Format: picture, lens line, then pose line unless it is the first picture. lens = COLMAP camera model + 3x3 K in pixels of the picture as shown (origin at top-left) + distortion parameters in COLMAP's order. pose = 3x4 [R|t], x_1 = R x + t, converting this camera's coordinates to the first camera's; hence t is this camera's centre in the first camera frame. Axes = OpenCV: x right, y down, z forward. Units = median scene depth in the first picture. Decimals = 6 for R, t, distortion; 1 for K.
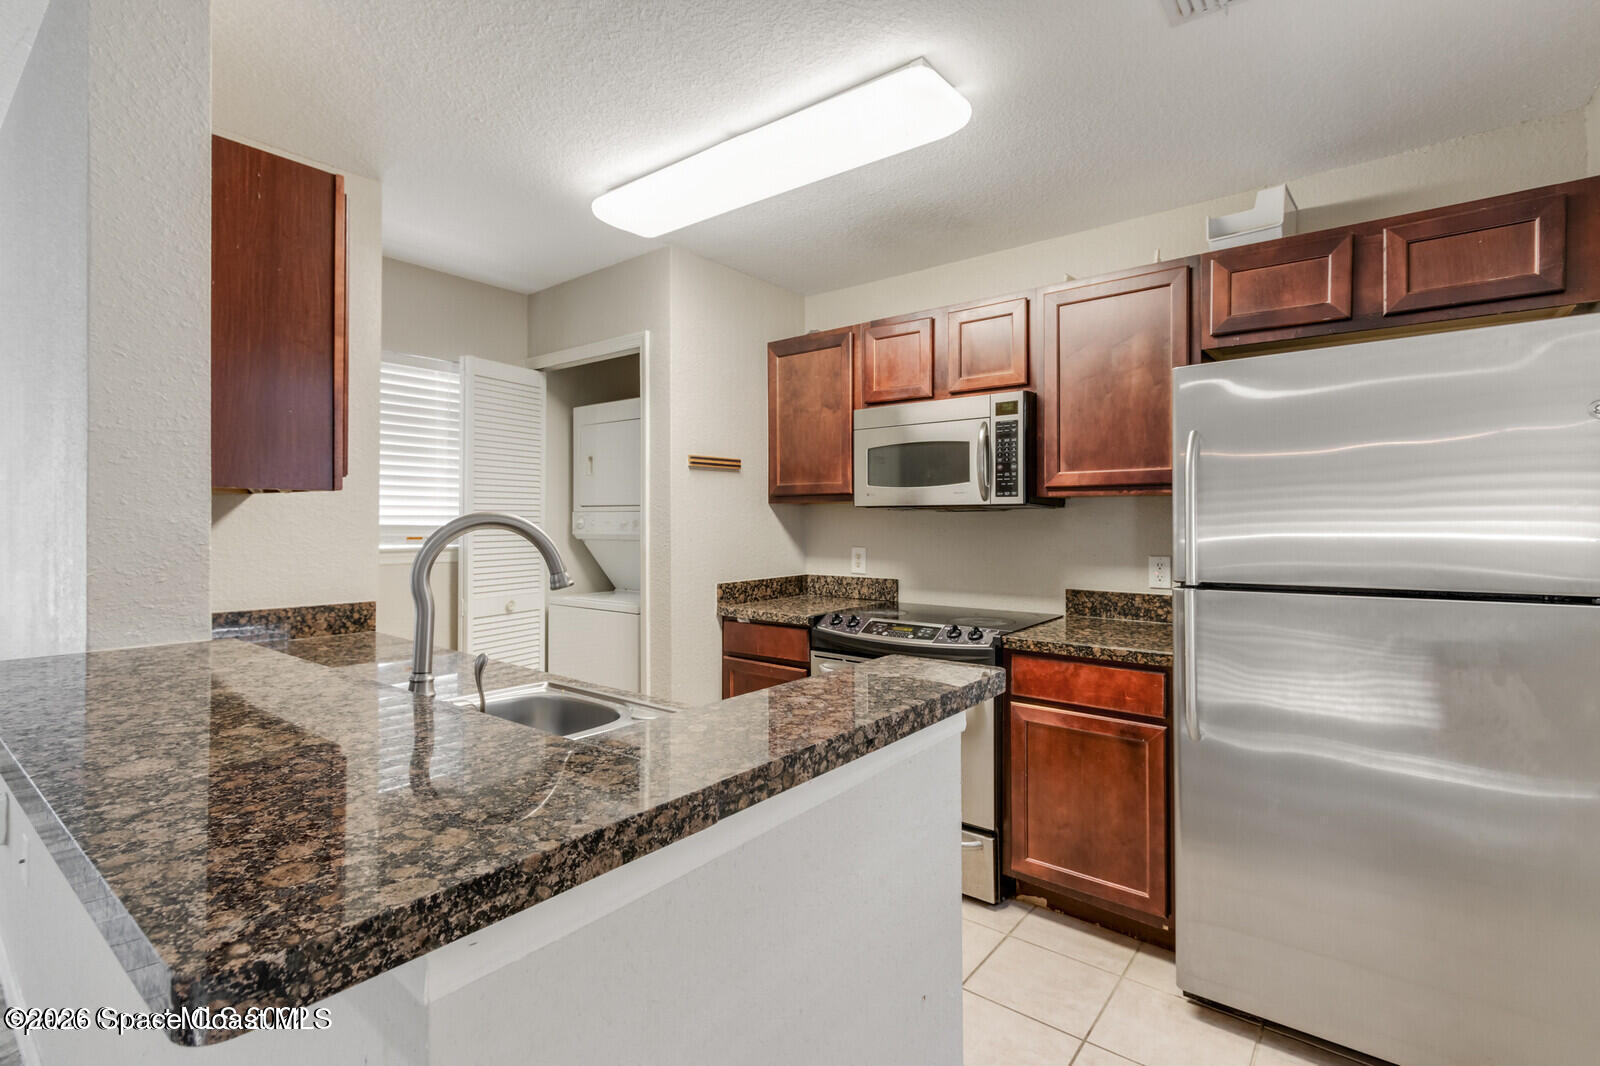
lens RADIAL K [[737.9, 0, 791.4], [0, 737.9, 523.5], [0, 0, 1]] dist [0.007145, 0.000396]
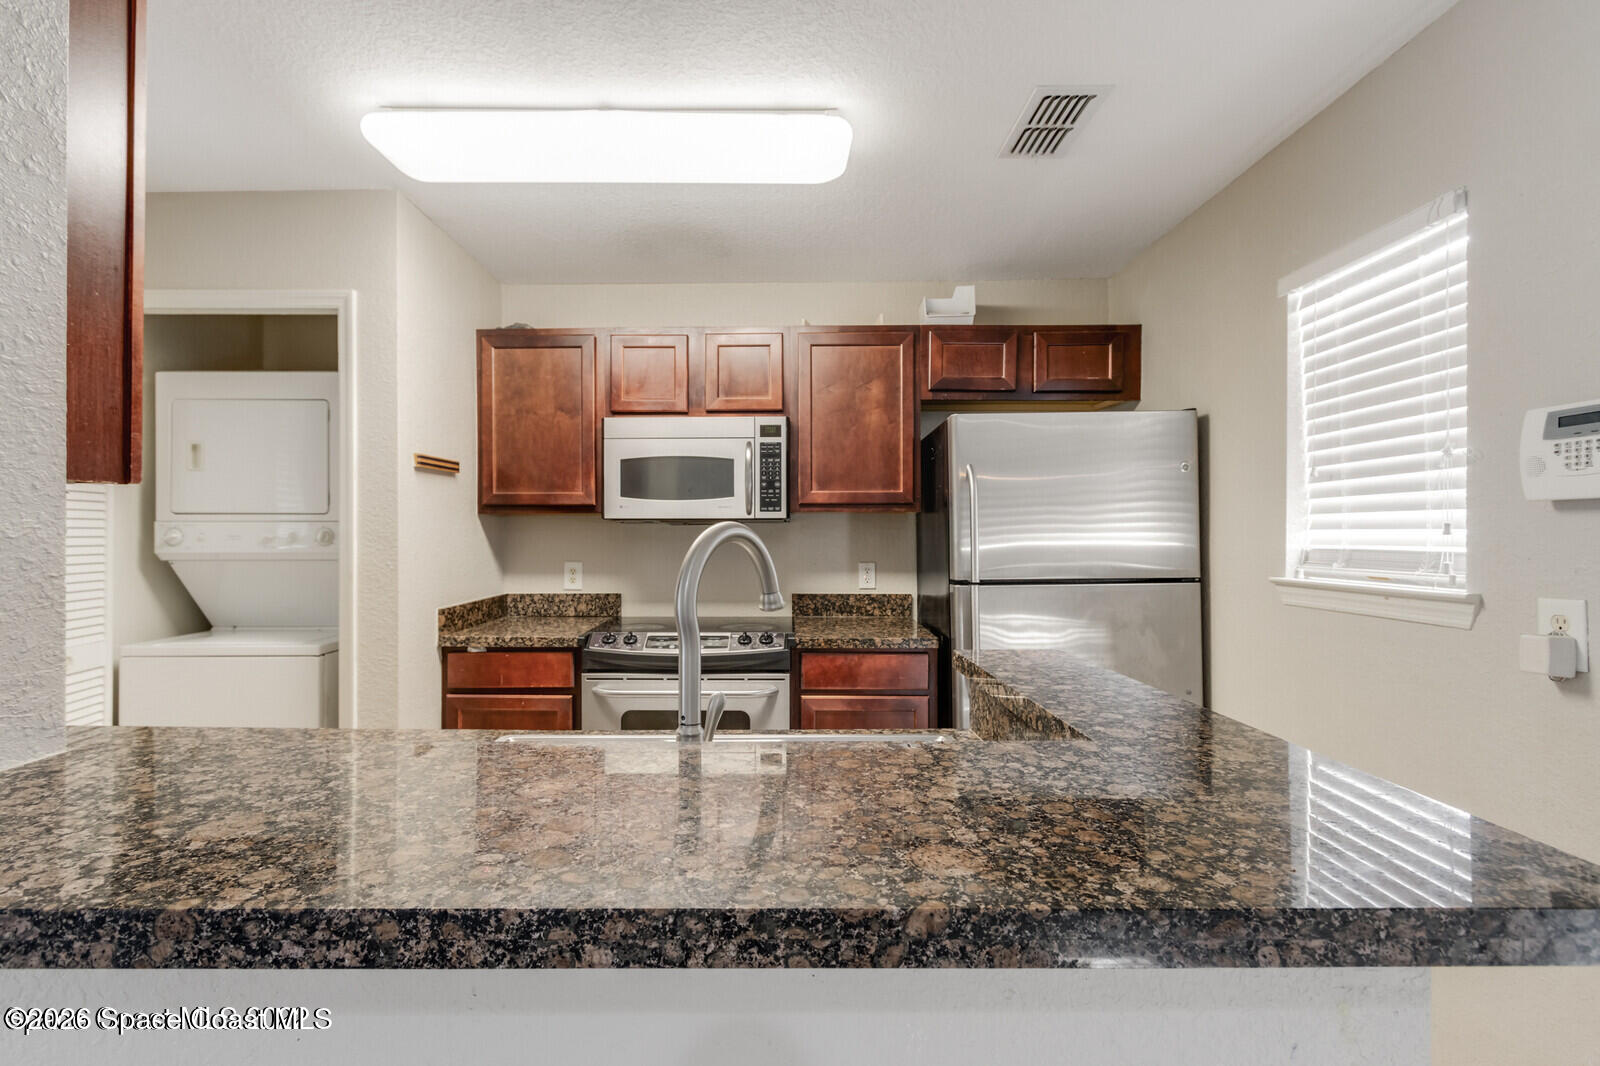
lens RADIAL K [[737.9, 0, 767.2], [0, 737.9, 534.7], [0, 0, 1]] dist [0.007145, 0.000396]
pose [[0.792199, -0.001256, 0.610262, -0.366418], [0.003169, 0.999993, -0.002056, 0.000245], [-0.610255, 0.003562, 0.792197, 0.127779]]
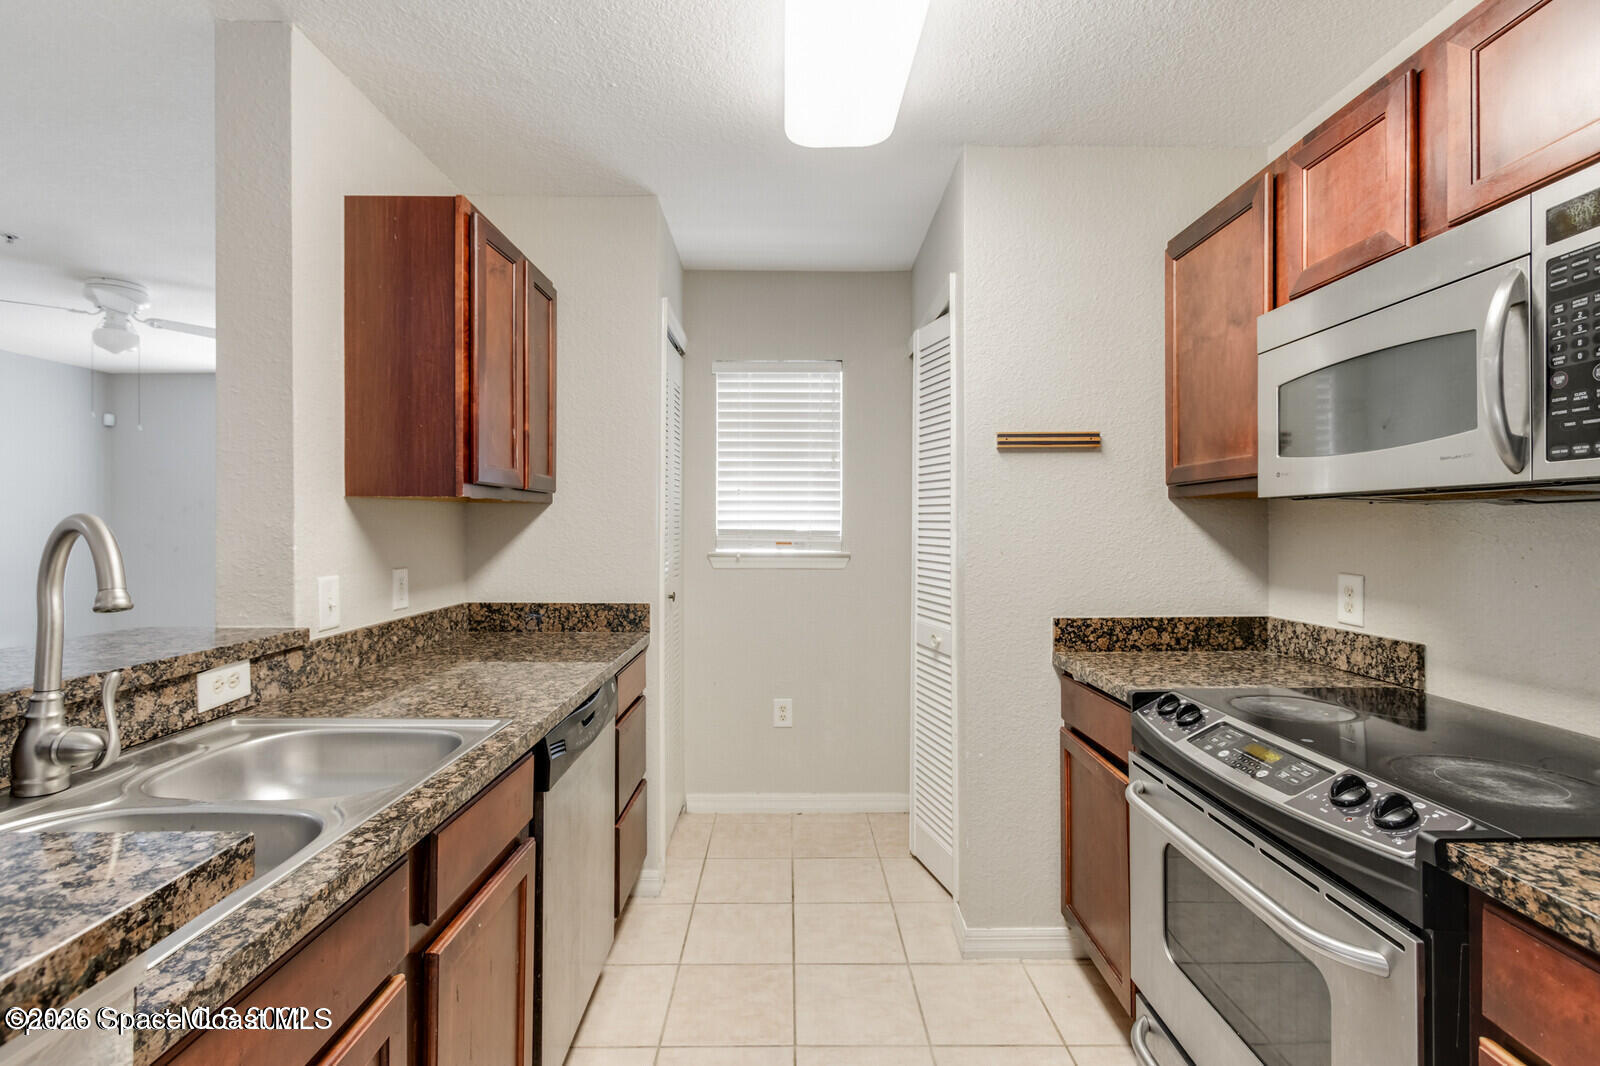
lens RADIAL K [[737.9, 0, 789.9], [0, 737.9, 527.4], [0, 0, 1]] dist [0.007145, 0.000396]
pose [[0.633514, 0.000916, -0.773731, 0.315189], [-0.002904, 0.999995, -0.001193, -0.000112], [0.773726, 0.003003, 0.633514, 0.443805]]
